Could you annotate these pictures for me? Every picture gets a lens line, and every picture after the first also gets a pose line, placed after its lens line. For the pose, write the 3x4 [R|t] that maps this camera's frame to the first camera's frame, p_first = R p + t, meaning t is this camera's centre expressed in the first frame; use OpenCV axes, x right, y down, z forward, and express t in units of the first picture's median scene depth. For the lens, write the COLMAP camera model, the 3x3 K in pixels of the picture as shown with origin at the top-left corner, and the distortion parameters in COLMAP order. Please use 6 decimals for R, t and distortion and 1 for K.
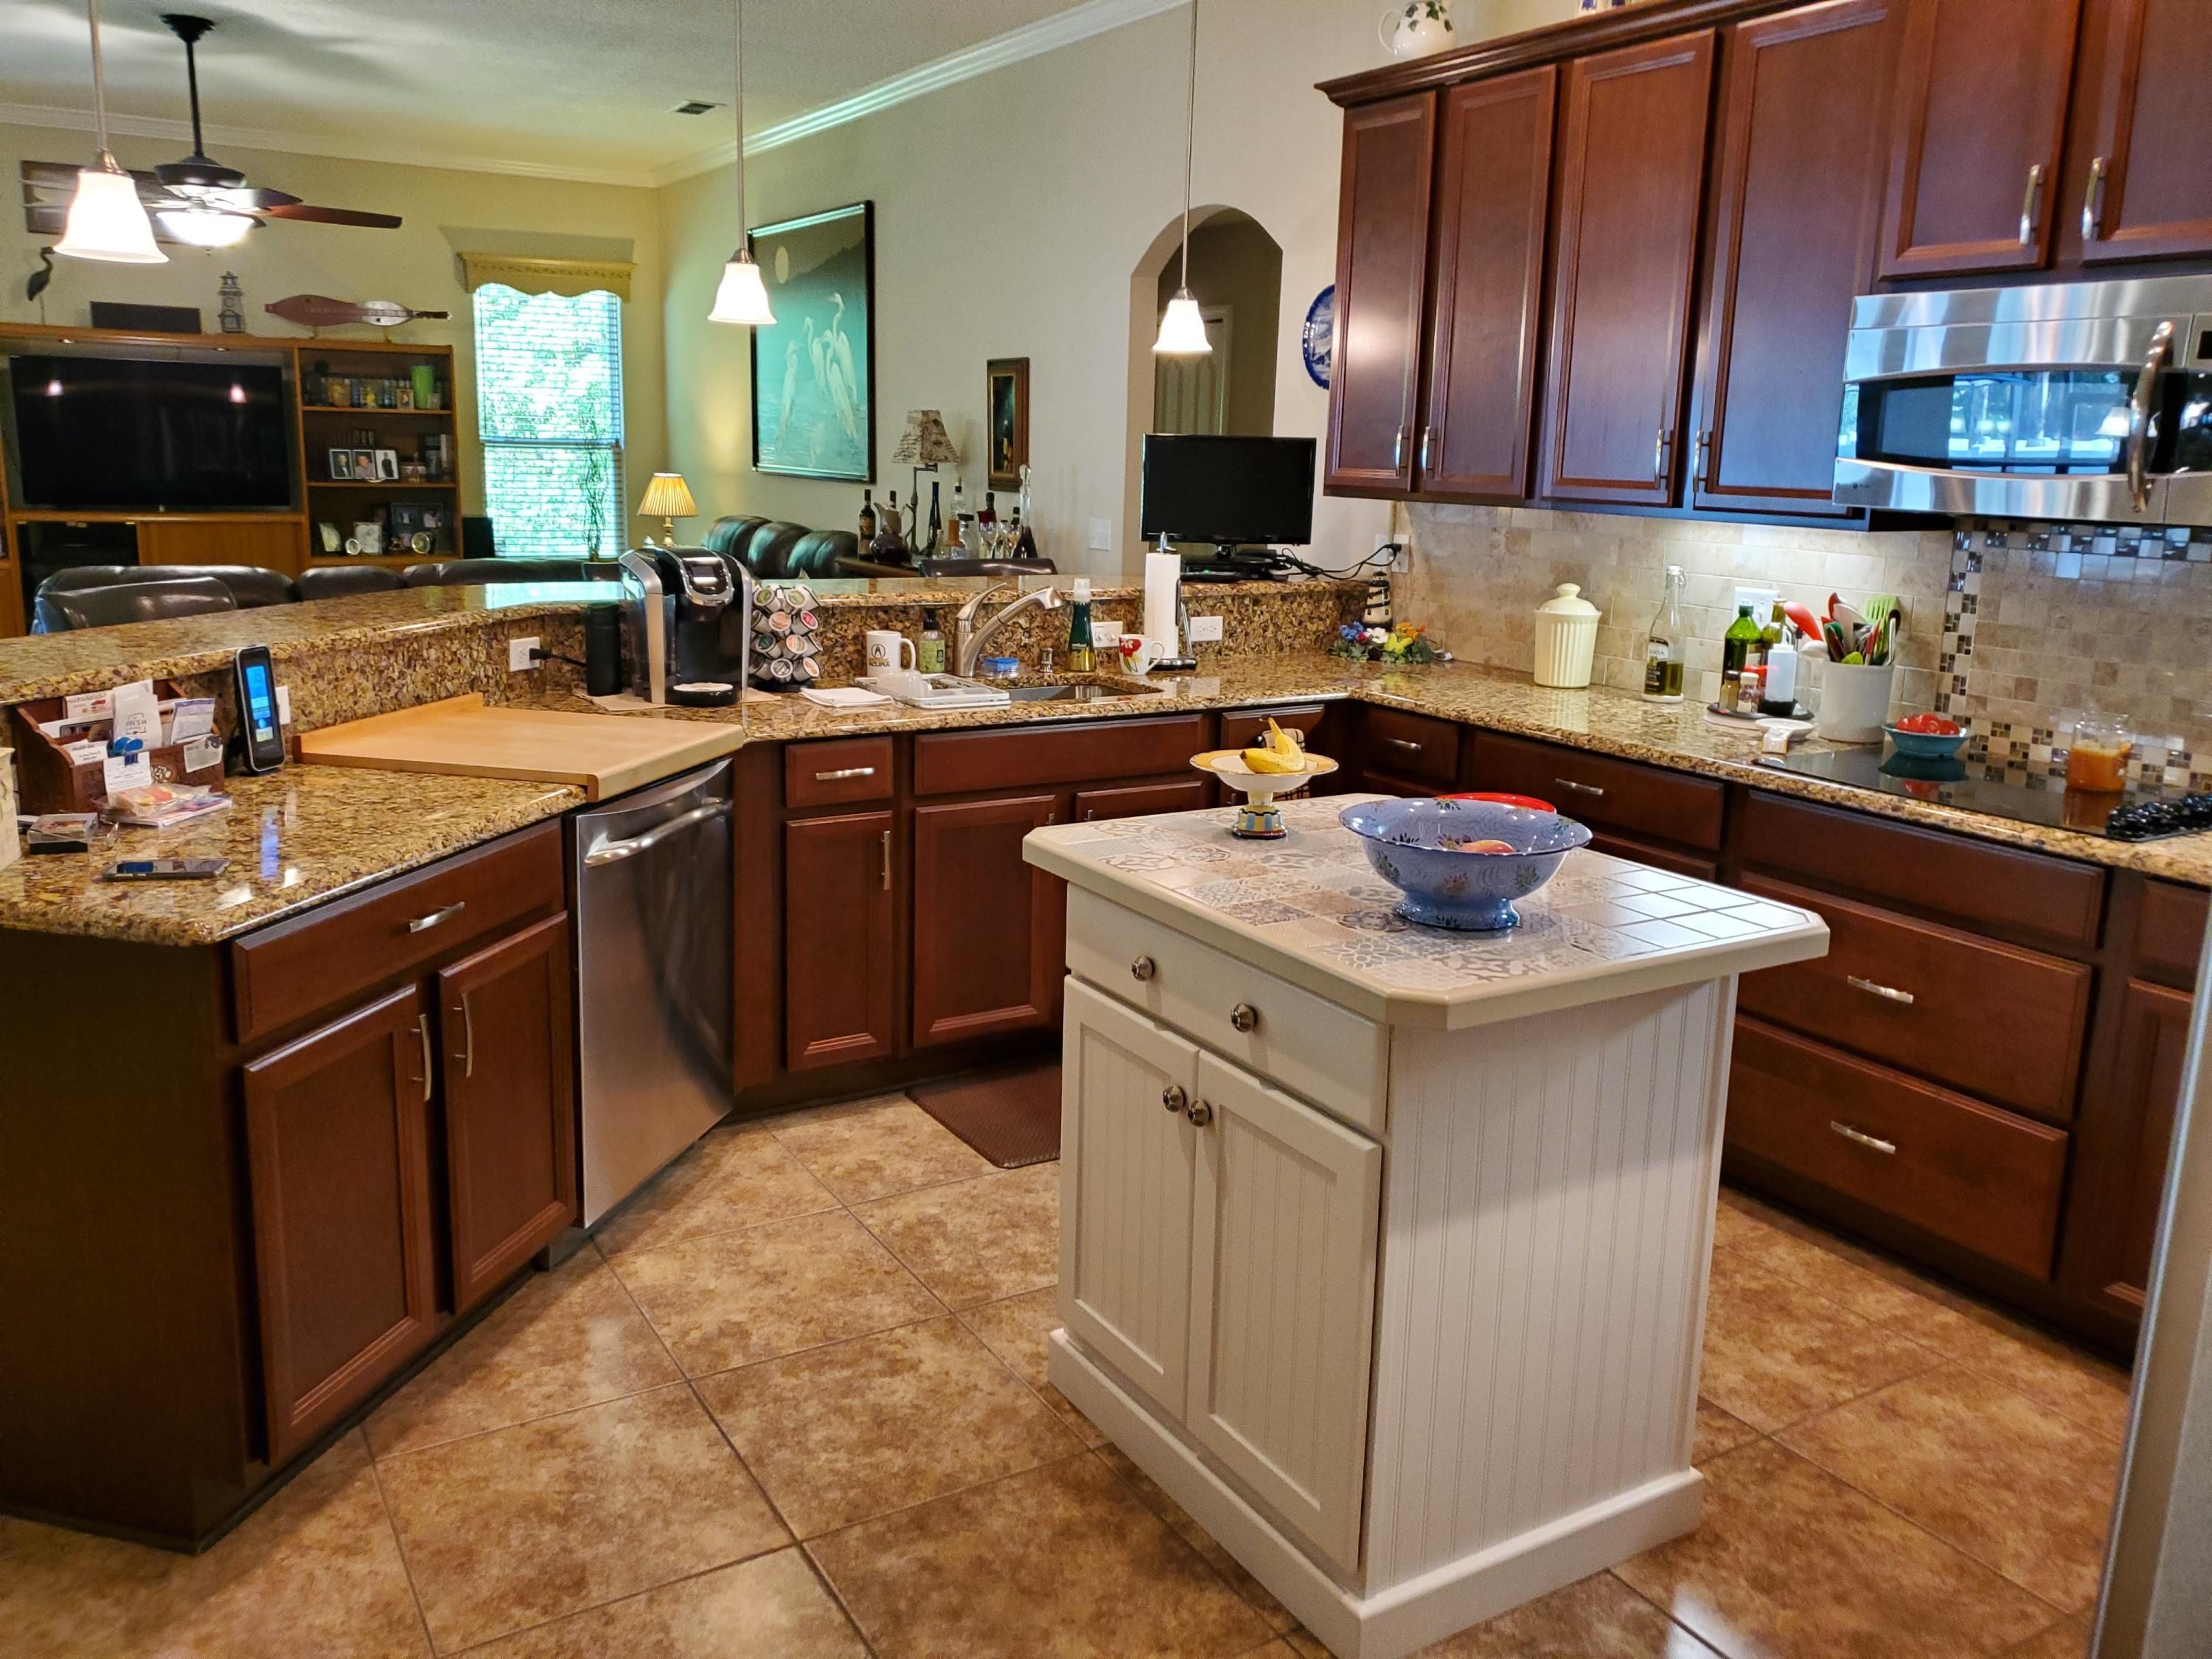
lens RADIAL K [[1721.8, 0, 1071.7], [0, 1721.8, 794.4], [0, 0, 1]] dist [0.051575, -0.044257]
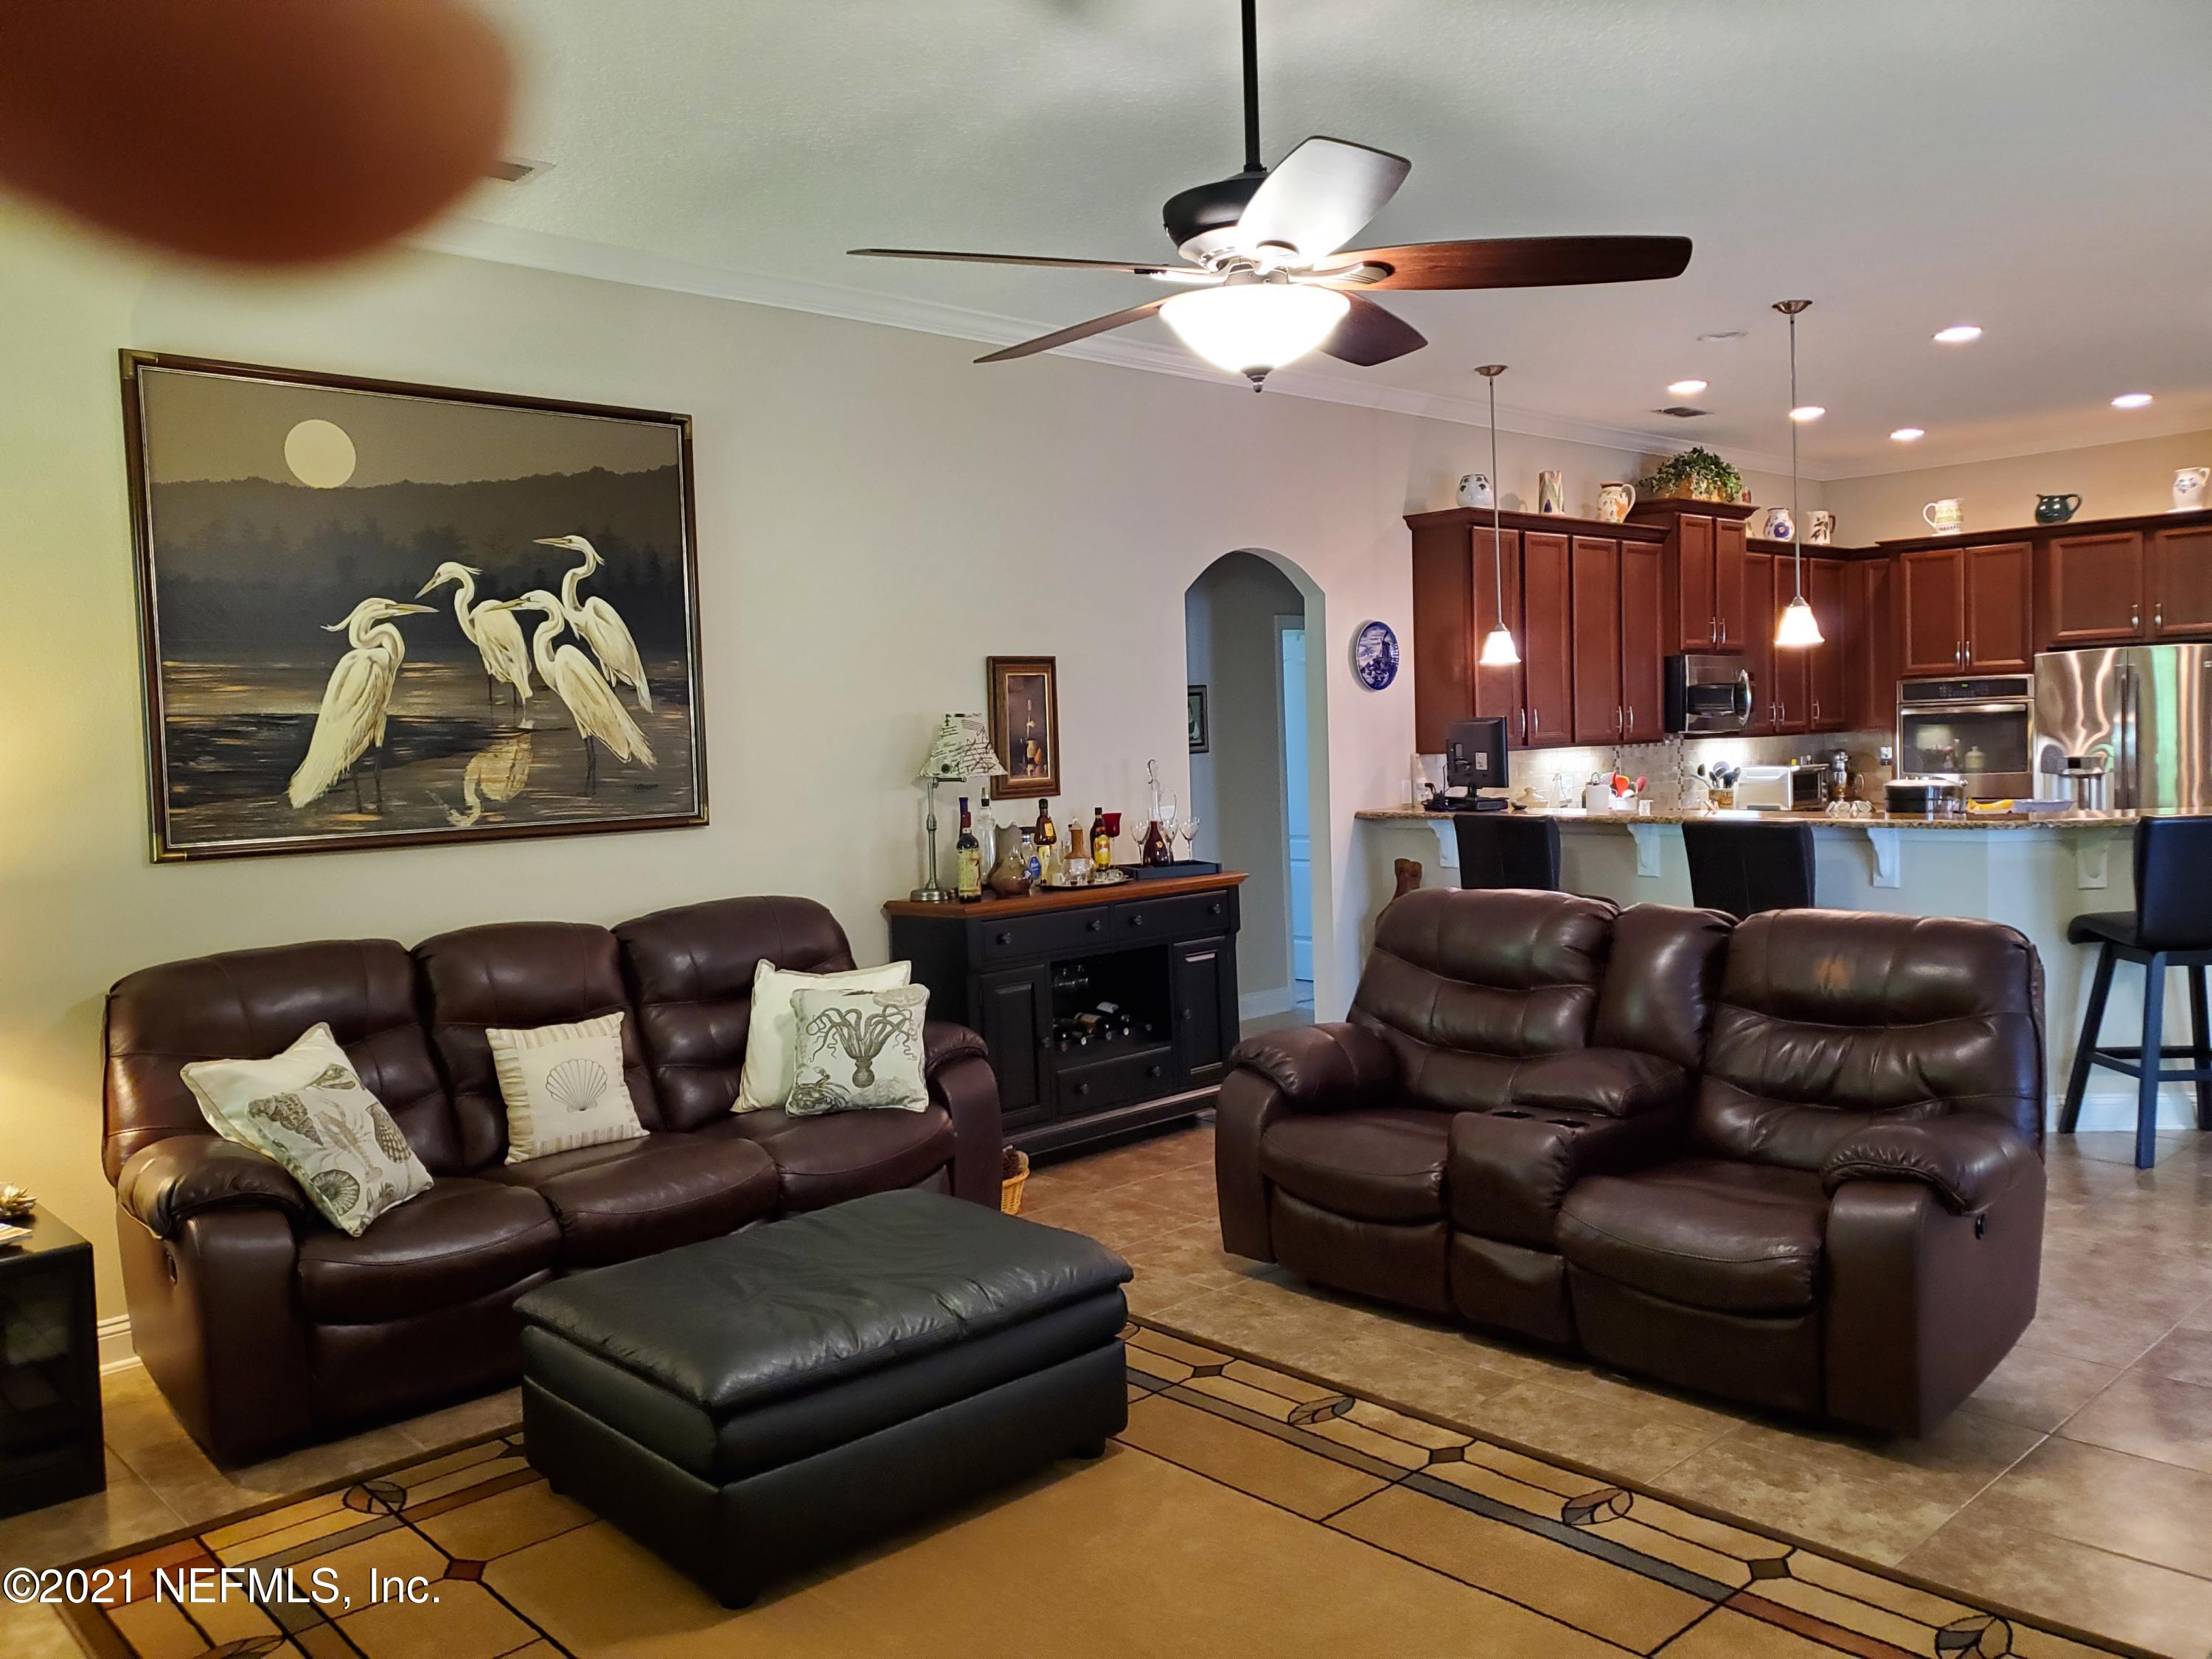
lens RADIAL K [[1721.8, 0, 1091.3], [0, 1721.8, 809.3], [0, 0, 1]] dist [0.051575, -0.044257]
pose [[-0.218145, -0.060397, 0.974046, -1.450582], [0.228227, 0.967250, 0.111088, -0.413786], [-0.948855, 0.246537, -0.197217, 1.808502]]
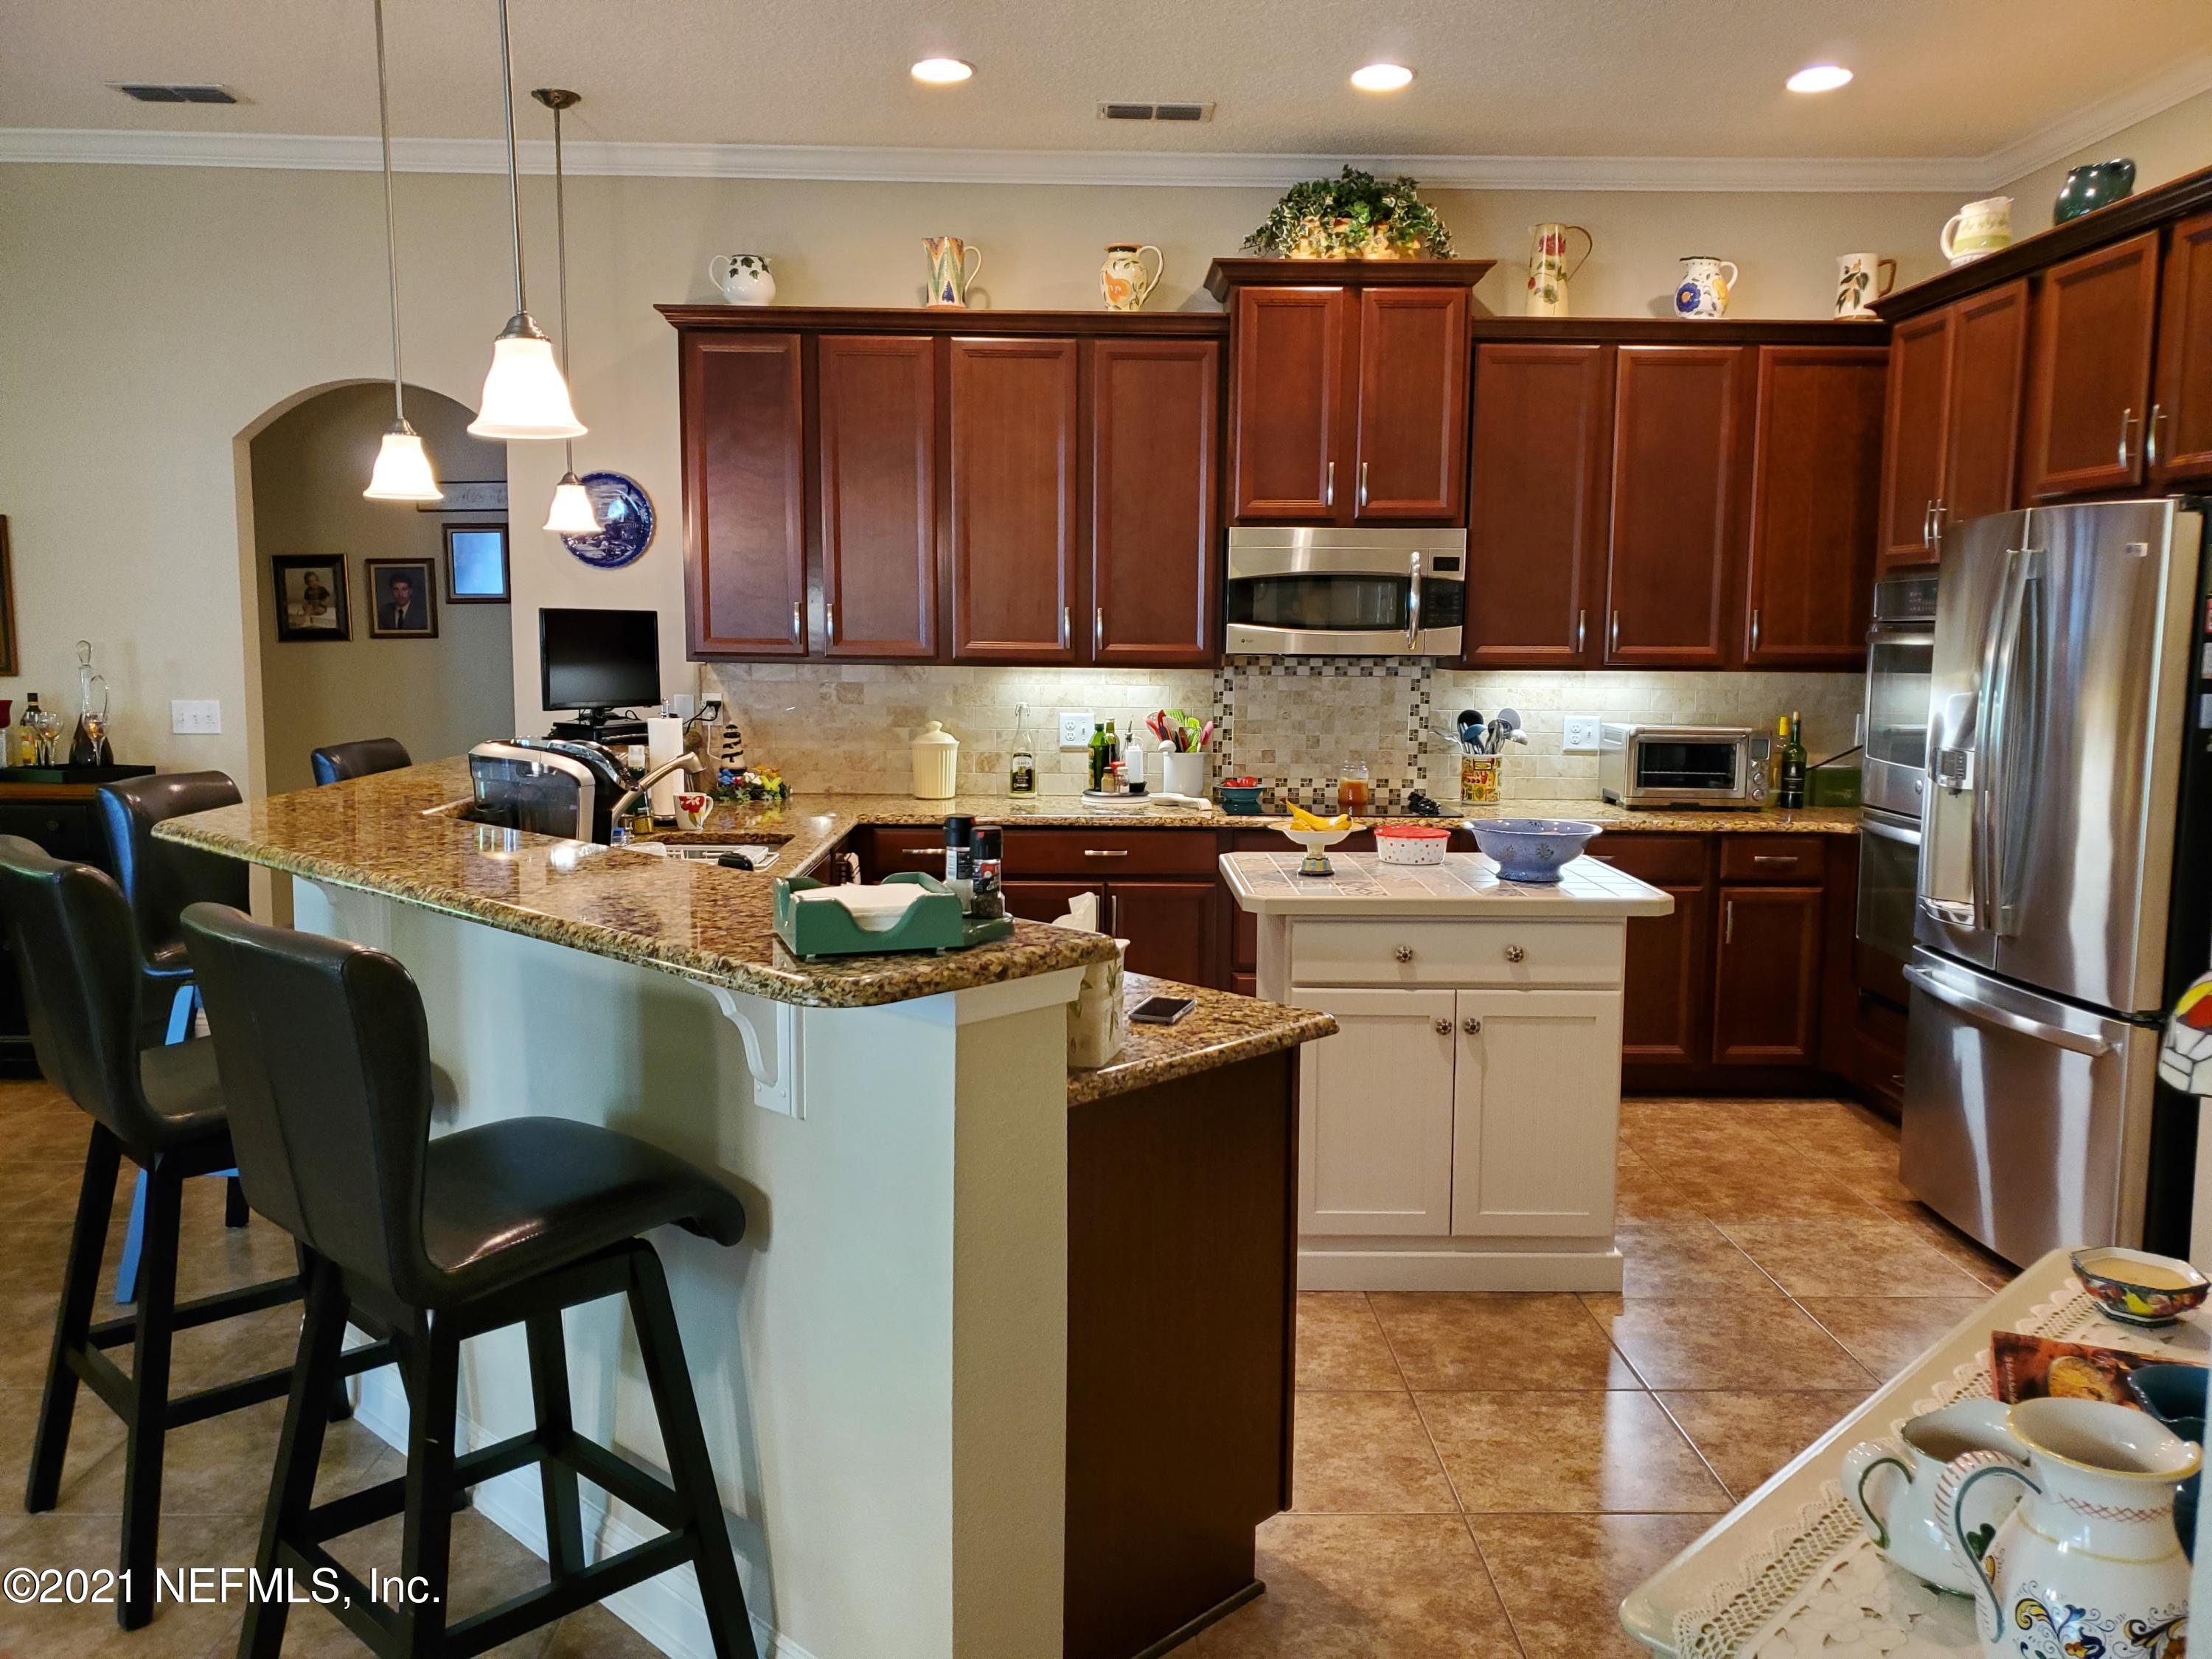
lens RADIAL K [[1721.8, 0, 1125.1], [0, 1721.8, 834.2], [0, 0, 1]] dist [0.051575, -0.044257]
pose [[0.492431, -0.125927, 0.861194, -0.761066], [0.181668, 0.982554, 0.039795, -0.061050], [-0.851181, 0.136856, 0.506717, 0.220831]]
